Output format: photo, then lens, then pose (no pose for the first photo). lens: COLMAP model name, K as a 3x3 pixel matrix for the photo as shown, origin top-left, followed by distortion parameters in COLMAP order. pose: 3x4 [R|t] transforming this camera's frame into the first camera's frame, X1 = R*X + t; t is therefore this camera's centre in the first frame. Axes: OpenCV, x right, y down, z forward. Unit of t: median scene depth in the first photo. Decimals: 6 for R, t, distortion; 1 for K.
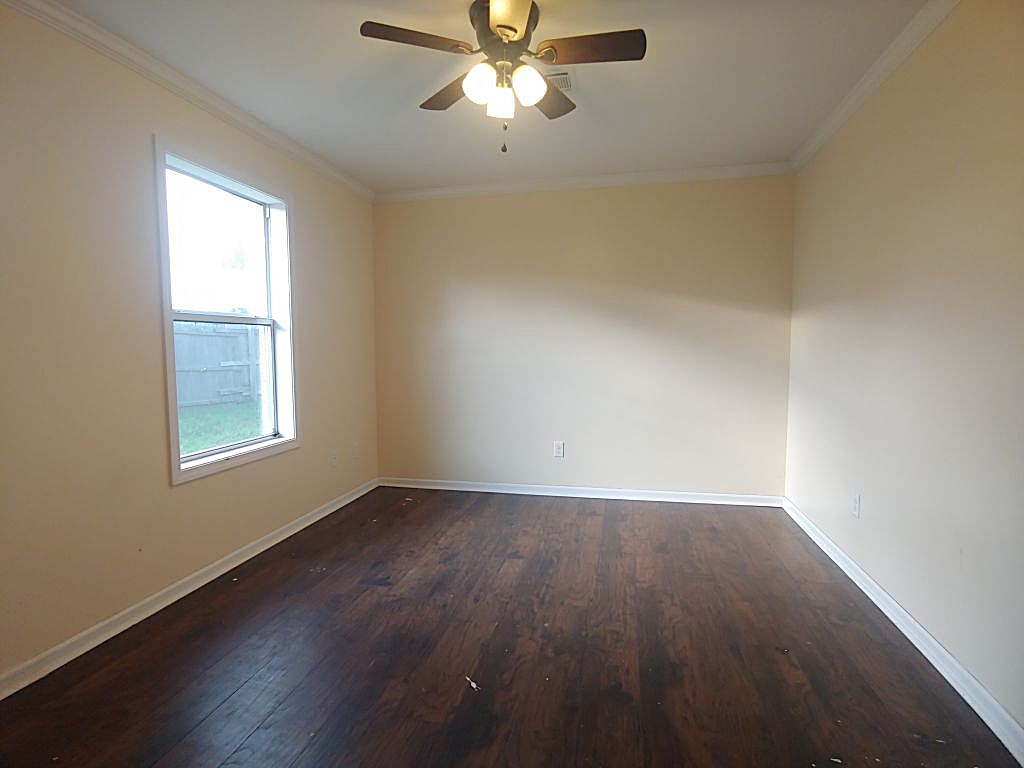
lens RADIAL K [[519.2, 0, 512.0], [0, 519.2, 384.0], [0, 0, 1]] dist [-0.001792, -0.025616]
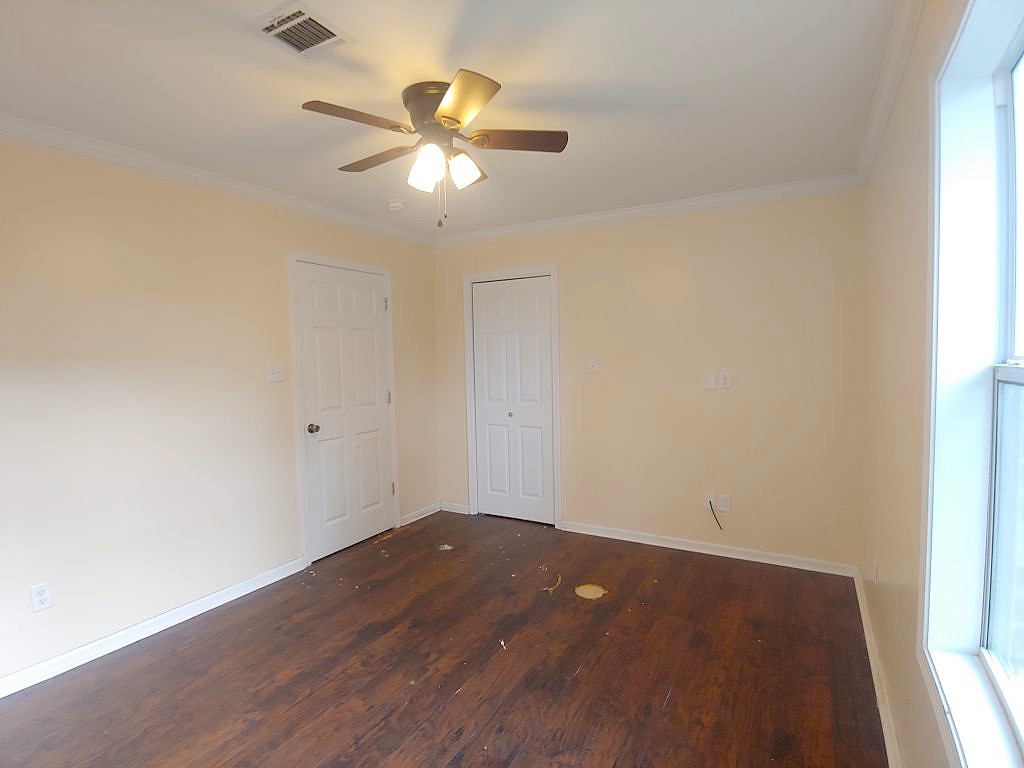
lens RADIAL K [[519.2, 0, 512.0], [0, 519.2, 384.0], [0, 0, 1]] dist [-0.001792, -0.025616]
pose [[-0.955836, 0.004658, 0.293864, -0.441832], [0.043556, 0.991078, 0.125962, -0.247937], [-0.290655, 0.133198, -0.947511, 1.914360]]
